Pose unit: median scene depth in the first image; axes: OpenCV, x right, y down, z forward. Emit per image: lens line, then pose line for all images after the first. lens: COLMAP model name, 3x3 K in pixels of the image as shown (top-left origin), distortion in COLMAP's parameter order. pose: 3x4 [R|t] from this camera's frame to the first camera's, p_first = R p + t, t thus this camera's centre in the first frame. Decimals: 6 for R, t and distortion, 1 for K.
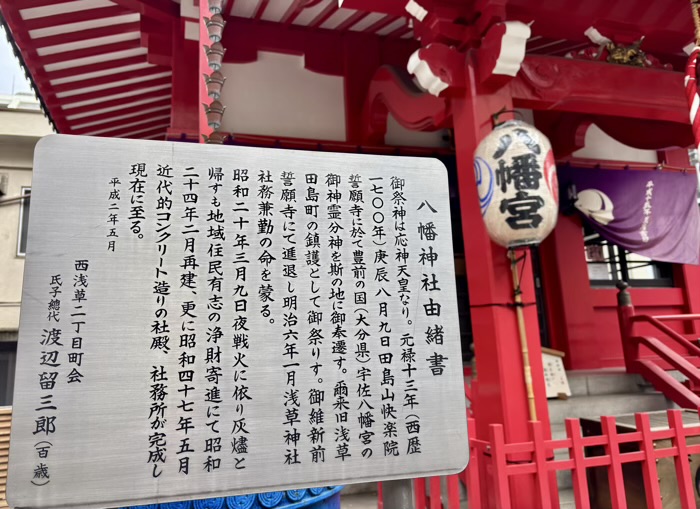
lens RADIAL K [[557.7, 0, 332.2], [0, 557.7, 239.0], [0, 0, 1]] dist [-0.010148, -0.005543]
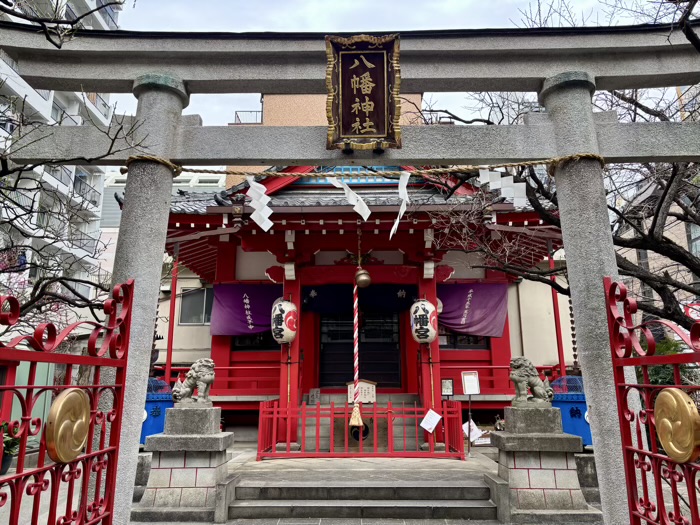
lens RADIAL K [[528.2, 0, 350.0], [0, 528.2, 262.5], [0, 0, 1]] dist [0.053141, -0.080071]
pose [[0.953440, -0.030971, -0.299987, 1.178642], [0.024813, 0.999396, -0.024318, -0.261305], [0.300559, 0.015743, 0.953633, -1.212370]]
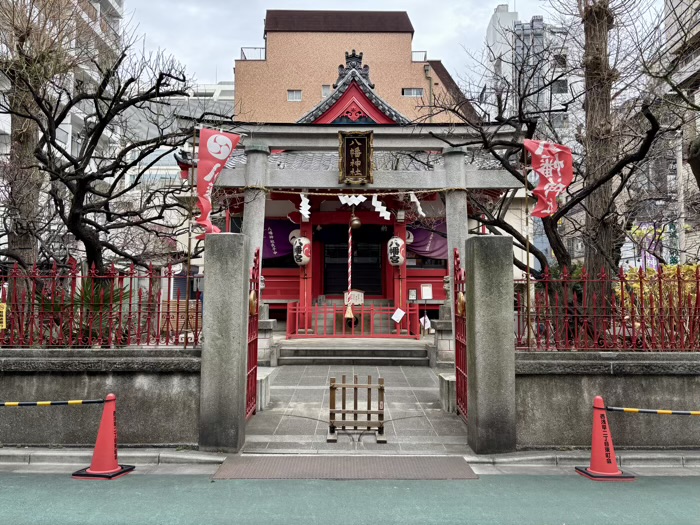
lens RADIAL K [[528.2, 0, 350.0], [0, 528.2, 262.5], [0, 0, 1]] dist [0.053141, -0.080071]
pose [[0.957006, 0.026091, -0.288891, 1.470149], [0.015654, 0.989849, 0.141257, -0.456540], [0.289644, -0.139706, 0.946884, -2.184629]]
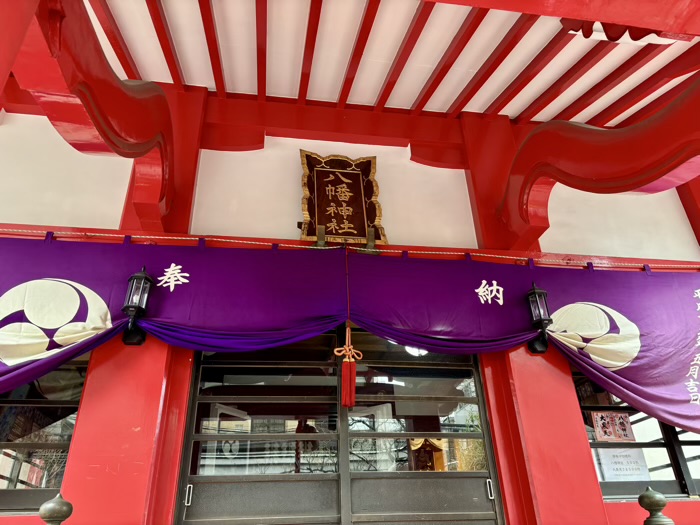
lens RADIAL K [[528.2, 0, 350.0], [0, 528.2, 262.5], [0, 0, 1]] dist [0.053141, -0.080071]
pose [[0.992129, -0.047985, -0.115664, 0.476864], [0.011548, 0.954790, -0.297056, 0.038372], [0.124689, 0.293382, 0.947829, 0.728129]]
